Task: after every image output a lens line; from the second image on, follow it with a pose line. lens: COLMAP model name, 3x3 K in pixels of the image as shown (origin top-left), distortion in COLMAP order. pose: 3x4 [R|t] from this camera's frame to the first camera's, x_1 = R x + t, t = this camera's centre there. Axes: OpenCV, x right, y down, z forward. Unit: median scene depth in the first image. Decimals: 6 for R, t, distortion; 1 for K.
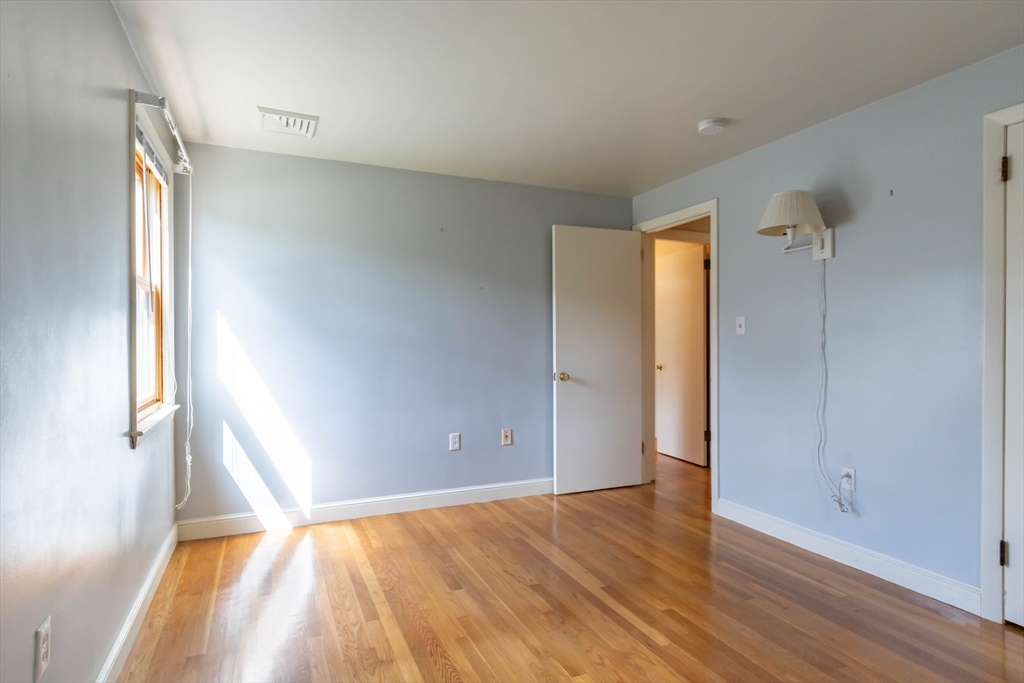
lens RADIAL K [[544.2, 0, 506.1], [0, 544.2, 344.9], [0, 0, 1]] dist [0.007467, -0.003911]
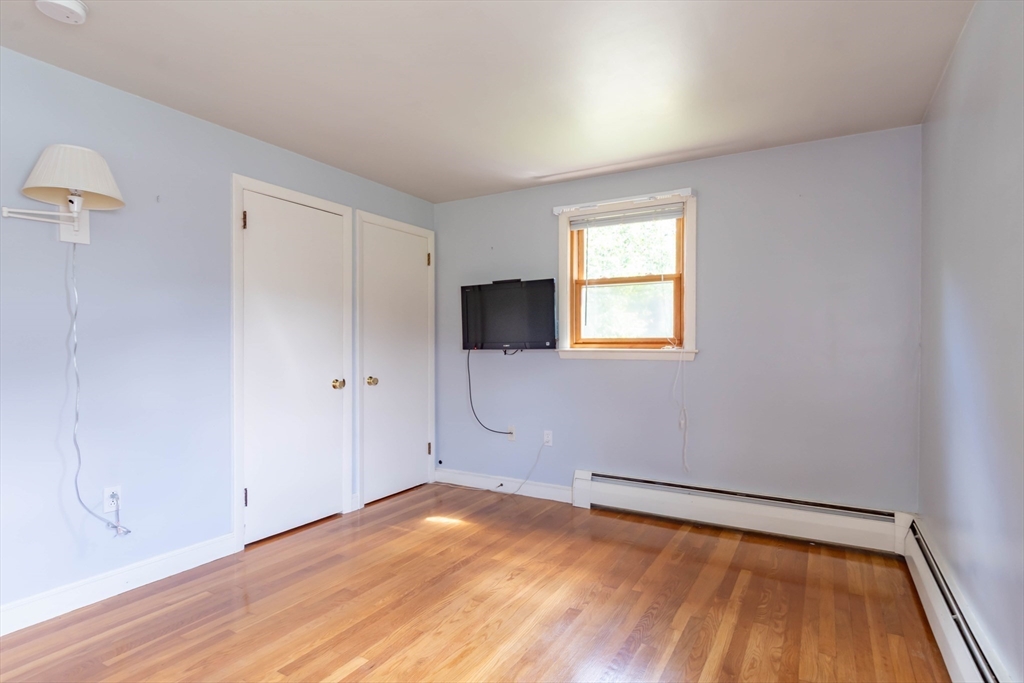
lens RADIAL K [[544.2, 0, 506.0], [0, 544.2, 342.2], [0, 0, 1]] dist [0.007467, -0.003911]
pose [[-0.579845, -0.000408, 0.814727, -0.518993], [0.003352, 0.999990, 0.002887, -0.010948], [-0.814720, 0.004405, -0.579838, 1.097418]]
